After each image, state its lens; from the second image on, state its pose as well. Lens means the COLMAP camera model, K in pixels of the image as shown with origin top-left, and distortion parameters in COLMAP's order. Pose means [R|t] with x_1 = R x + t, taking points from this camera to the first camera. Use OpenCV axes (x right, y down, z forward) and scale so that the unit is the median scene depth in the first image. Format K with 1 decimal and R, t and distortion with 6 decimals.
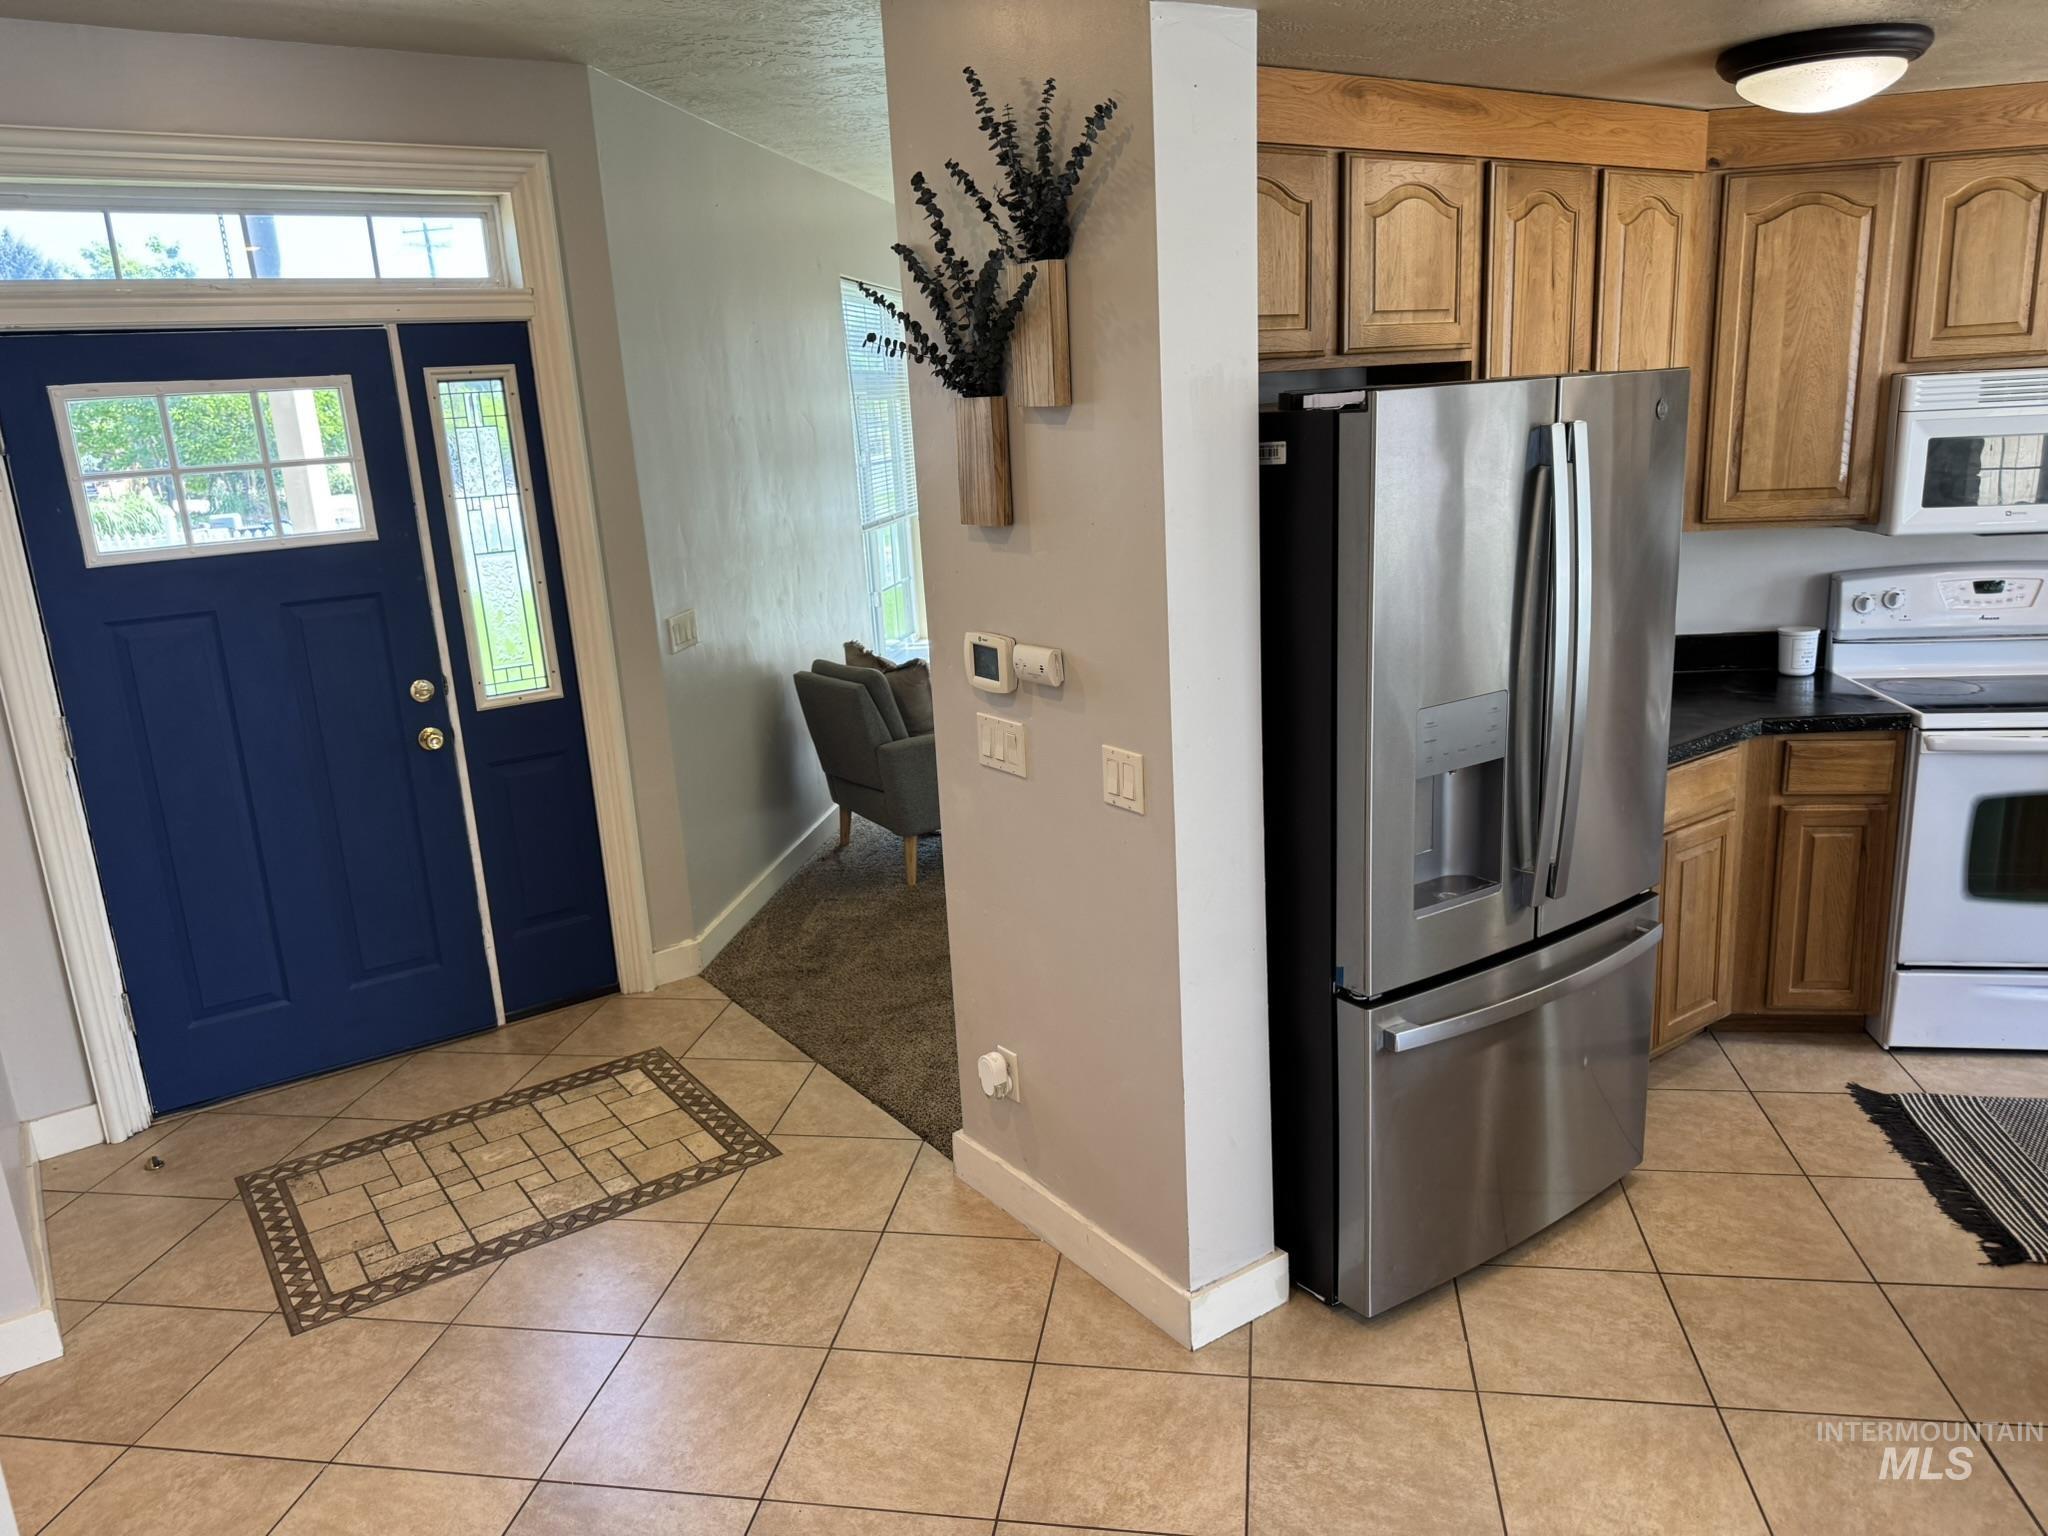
lens RADIAL K [[1429.3, 0, 1029.2], [0, 1429.3, 777.1], [0, 0, 1]] dist [0.041405, -0.064560]
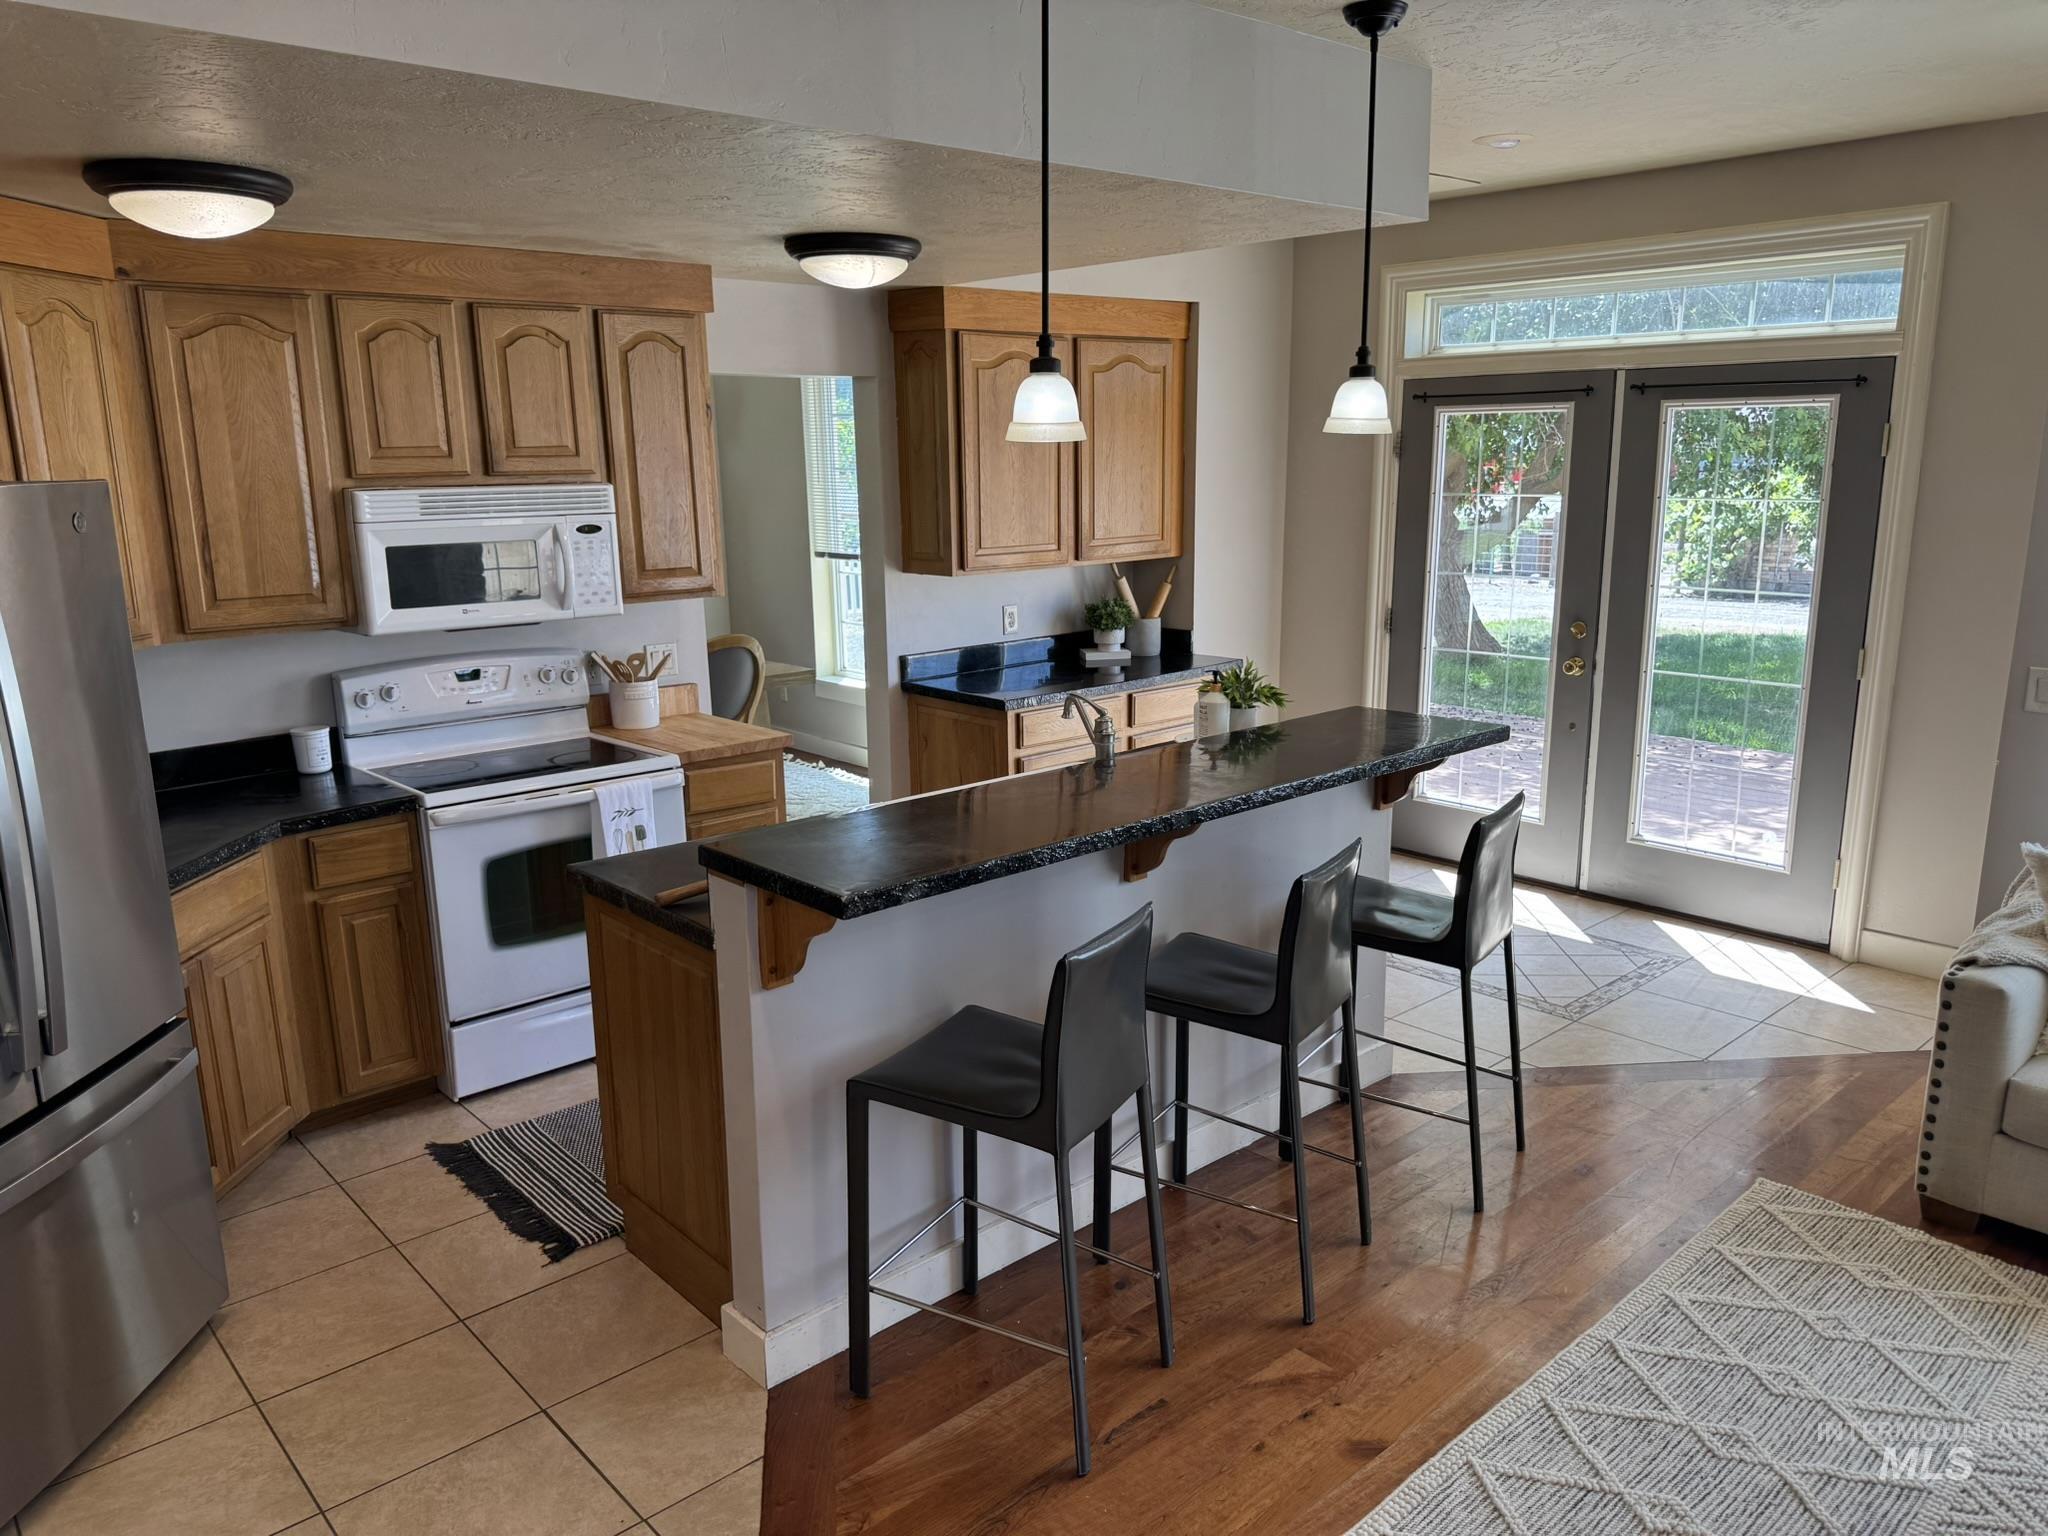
lens RADIAL K [[1429.3, 0, 1029.2], [0, 1429.3, 777.1], [0, 0, 1]] dist [0.041405, -0.064560]
pose [[0.616917, -0.127470, 0.776637, 0.054140], [0.177930, 0.983837, 0.020140, 0.003136], [-0.766651, 0.125763, 0.629627, -0.051507]]
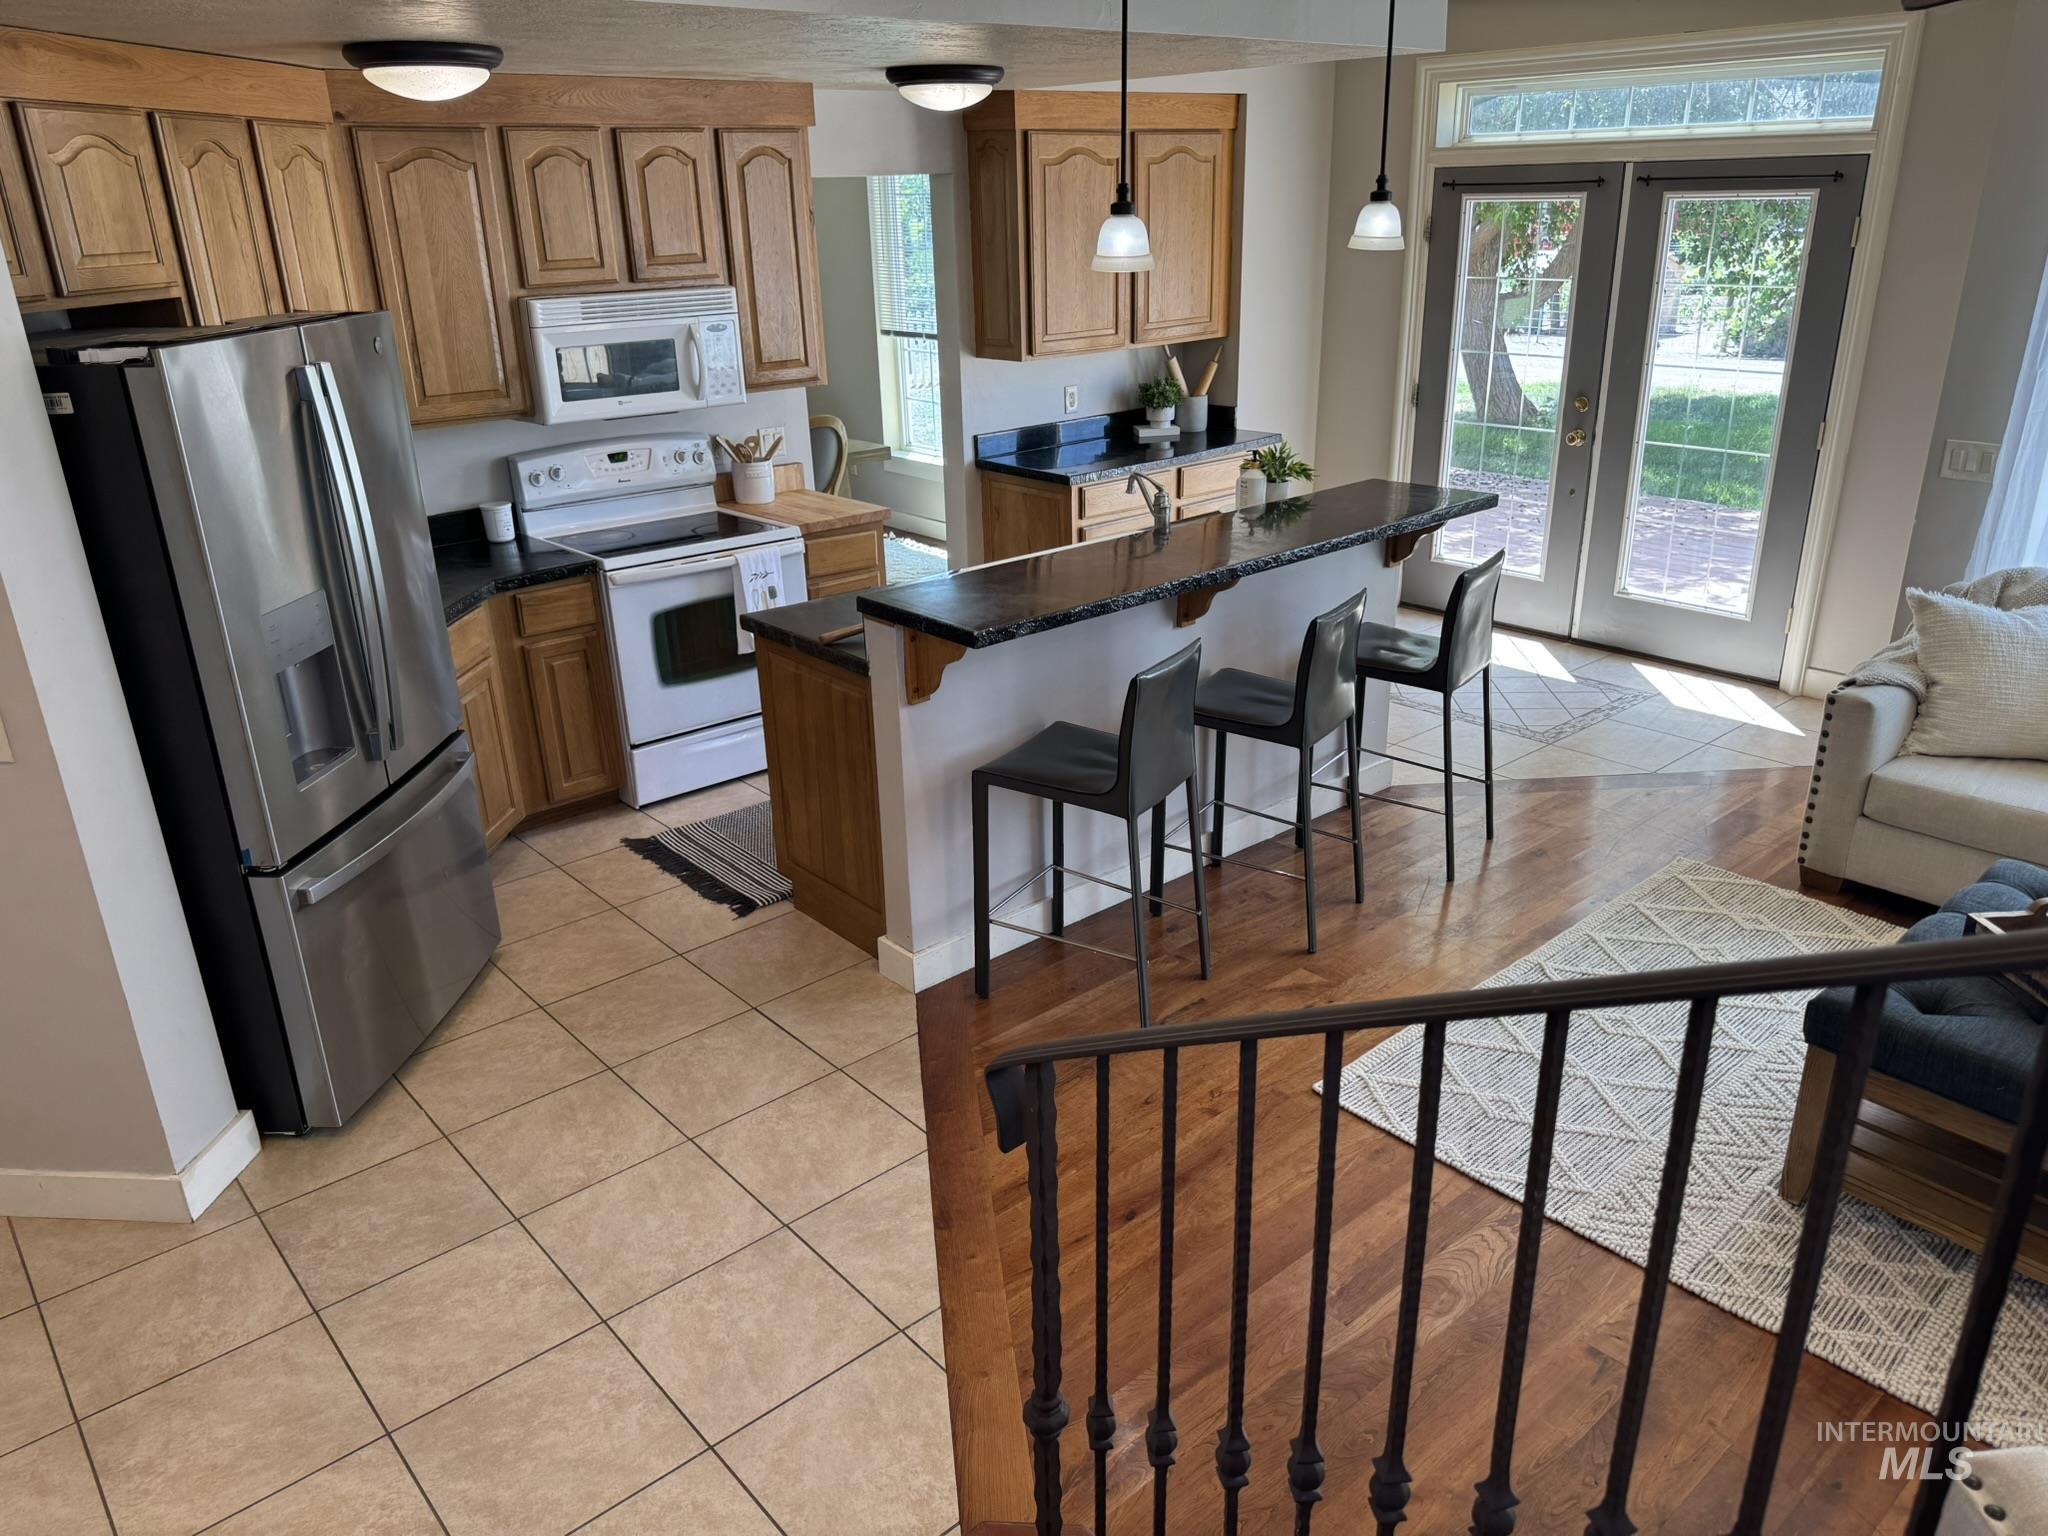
lens RADIAL K [[1462.9, 0, 1024.8], [0, 1462.9, 785.2], [0, 0, 1]] dist [0.084599, -0.126150]
pose [[0.636121, -0.252553, 0.729086, -0.192840], [0.185382, 0.967262, 0.173312, -0.005810], [-0.748988, 0.024912, 0.662115, -0.210752]]
